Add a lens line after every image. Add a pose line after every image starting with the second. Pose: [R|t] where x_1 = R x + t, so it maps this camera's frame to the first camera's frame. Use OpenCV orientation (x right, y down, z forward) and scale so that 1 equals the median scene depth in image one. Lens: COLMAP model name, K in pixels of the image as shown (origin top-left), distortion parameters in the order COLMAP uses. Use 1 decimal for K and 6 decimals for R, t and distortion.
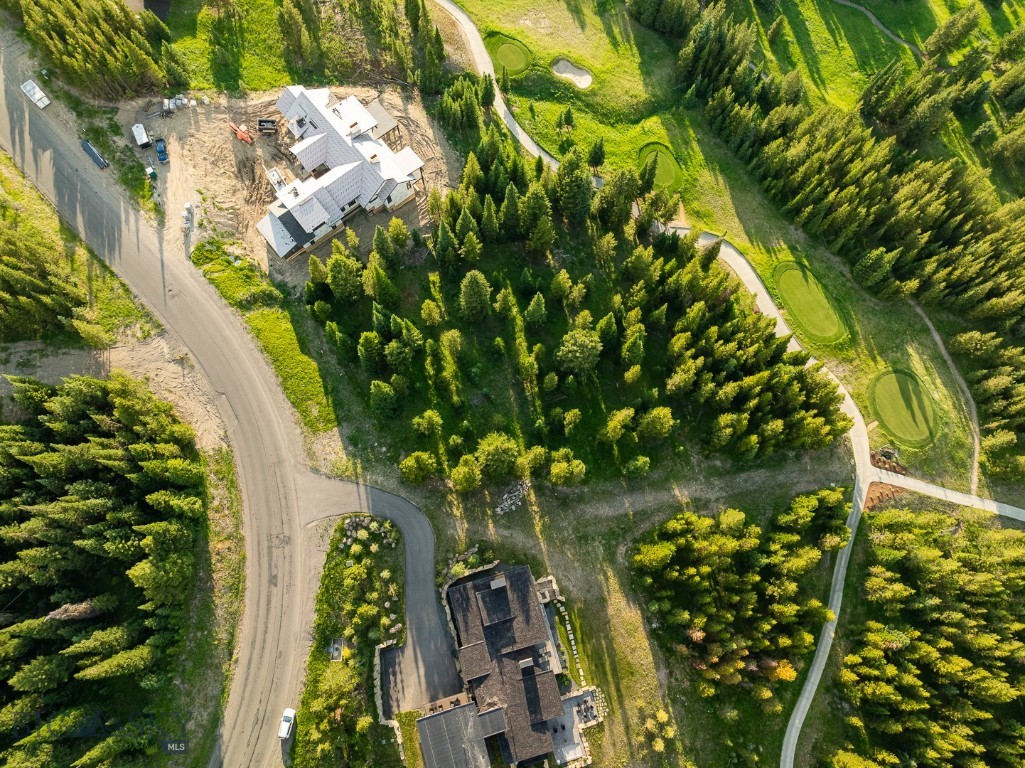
lens RADIAL K [[722.6, 0, 512.5], [0, 722.6, 384.0], [0, 0, 1]] dist [-0.034054, 0.016637]
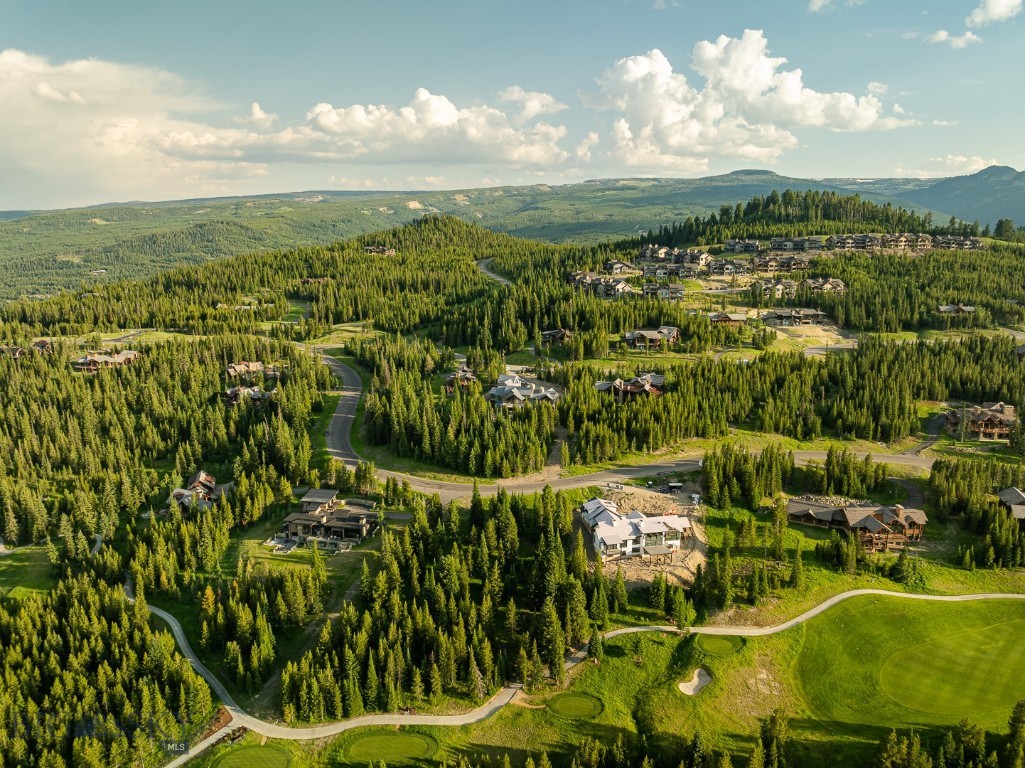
lens RADIAL K [[715.8, 0, 516.1], [0, 715.8, 402.0], [0, 0, 1]] dist [-0.030807, 0.024670]
pose [[-0.452936, 0.207967, -0.866948, 1.235631], [-0.857863, 0.163089, 0.487312, -0.942582], [0.242734, 0.964444, 0.104539, 0.510341]]
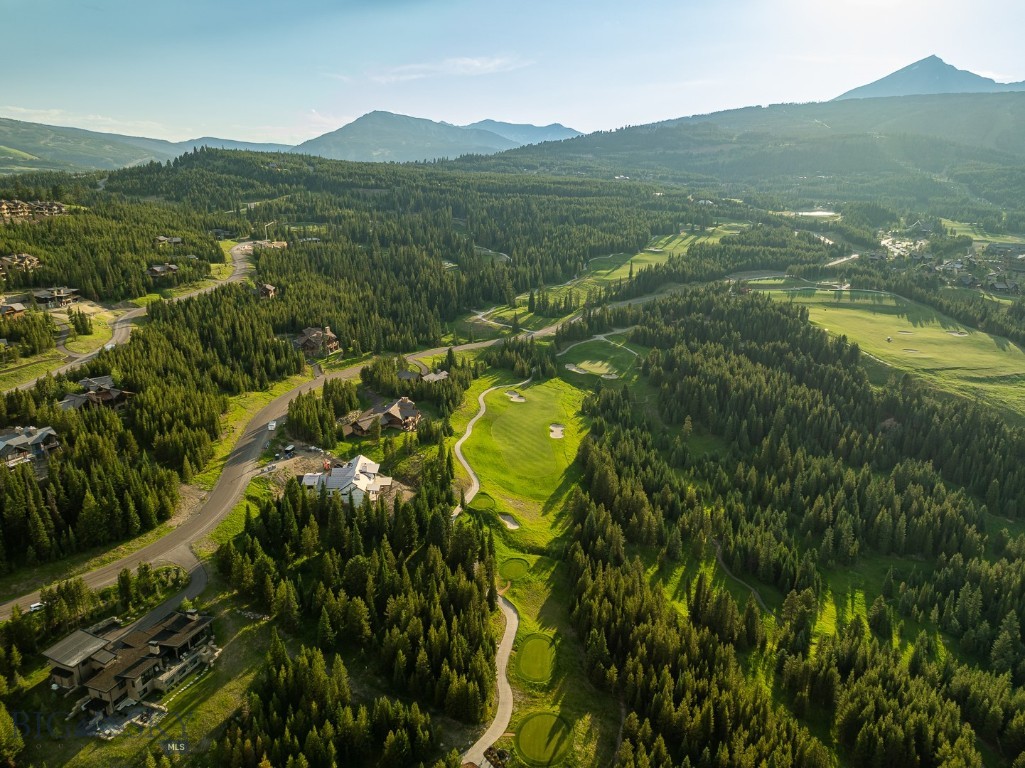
lens RADIAL K [[722.6, 0, 512.5], [0, 722.6, 384.0], [0, 0, 1]] dist [-0.034054, 0.016637]
pose [[0.809542, 0.160243, -0.564769, 1.127828], [-0.565476, 0.471321, -0.676826, 0.599647], [0.157731, 0.867283, 0.472167, -0.019914]]
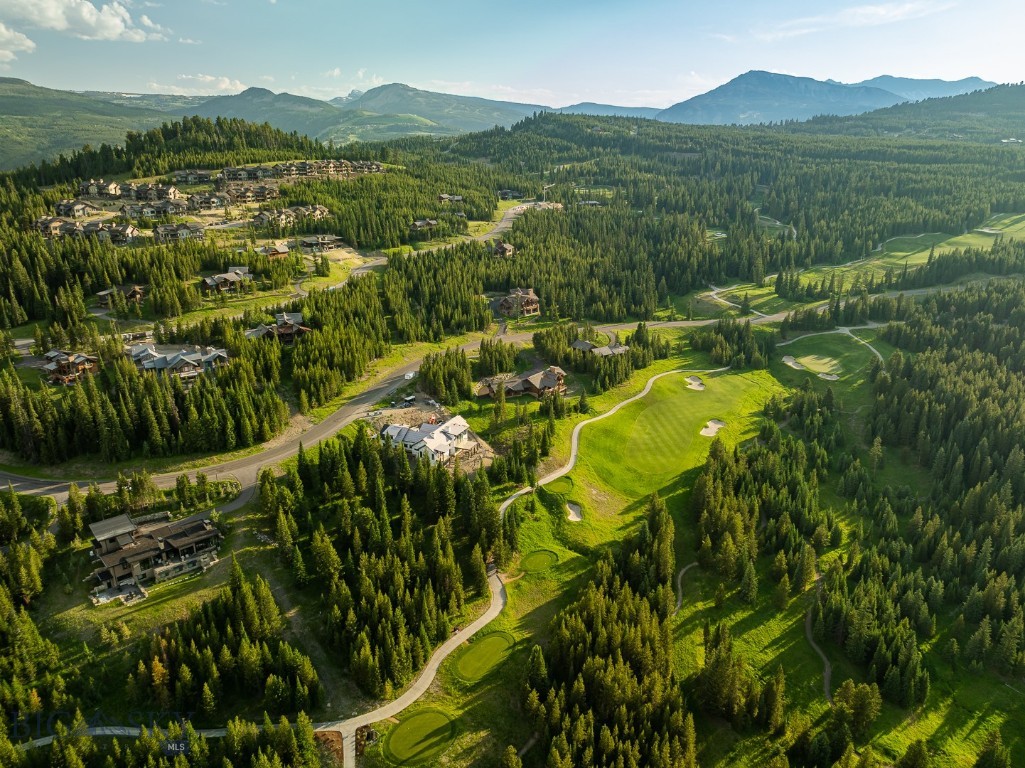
lens RADIAL K [[722.6, 0, 512.5], [0, 722.6, 384.0], [0, 0, 1]] dist [-0.034054, 0.016637]
pose [[0.436217, 0.281842, -0.854564, 1.463820], [-0.865467, 0.391391, -0.312698, 0.045625], [0.246337, 0.876001, 0.414656, 0.146901]]
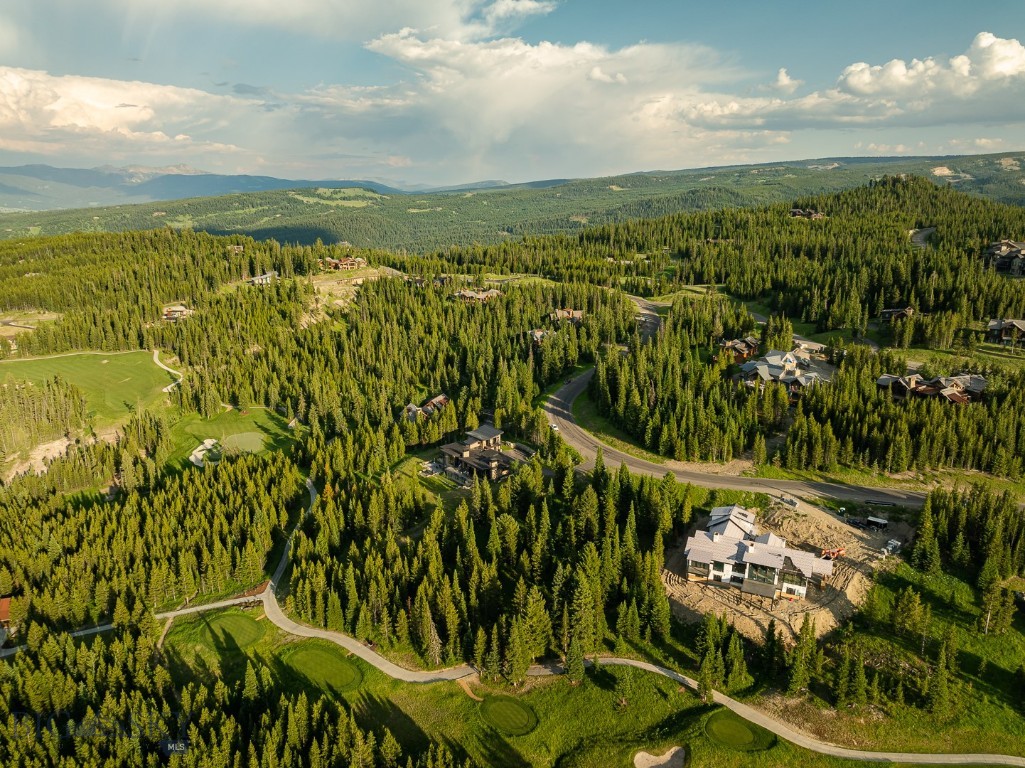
lens RADIAL K [[726.0, 0, 512.5], [0, 726.0, 384.0], [0, 0, 1]] dist [-0.036778, 0.029205]
pose [[-0.910335, 0.095292, -0.402753, 0.606549], [-0.400561, 0.041957, 0.915309, -1.321213], [0.104120, 0.994565, -0.000025, 0.691943]]
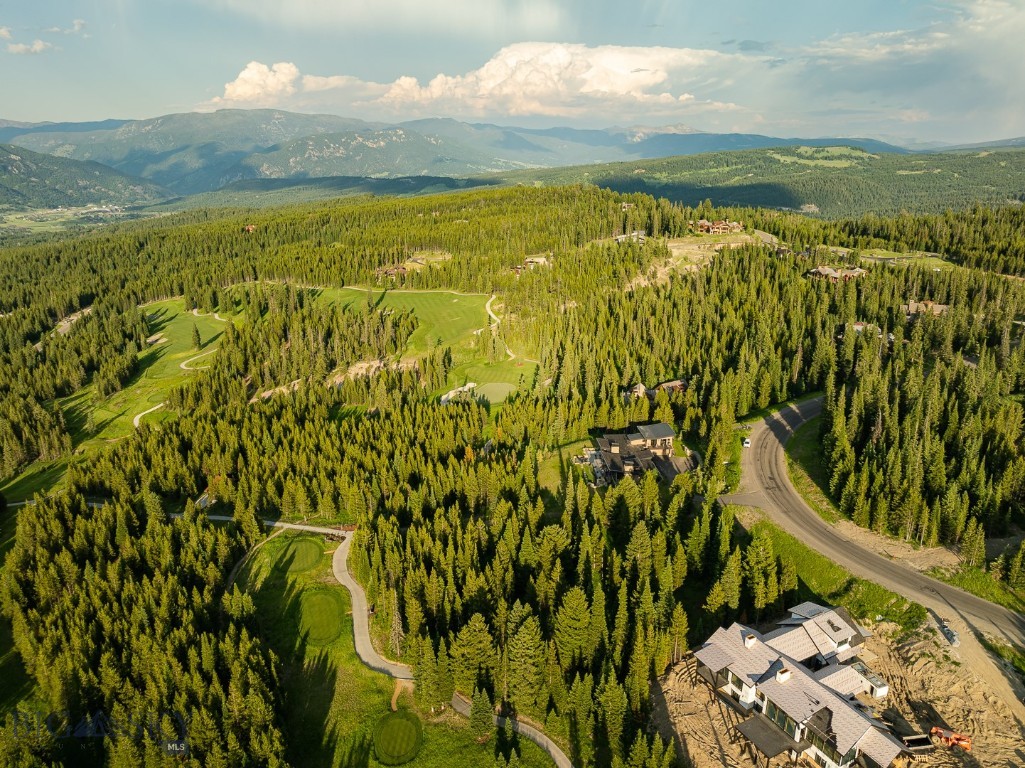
lens RADIAL K [[722.6, 0, 512.5], [0, 722.6, 384.0], [0, 0, 1]] dist [-0.034054, 0.016637]
pose [[-0.976752, -0.068453, 0.203148, -0.064740], [0.205353, -0.026806, 0.978321, -1.214739], [-0.061524, 0.997294, 0.040240, 0.661936]]
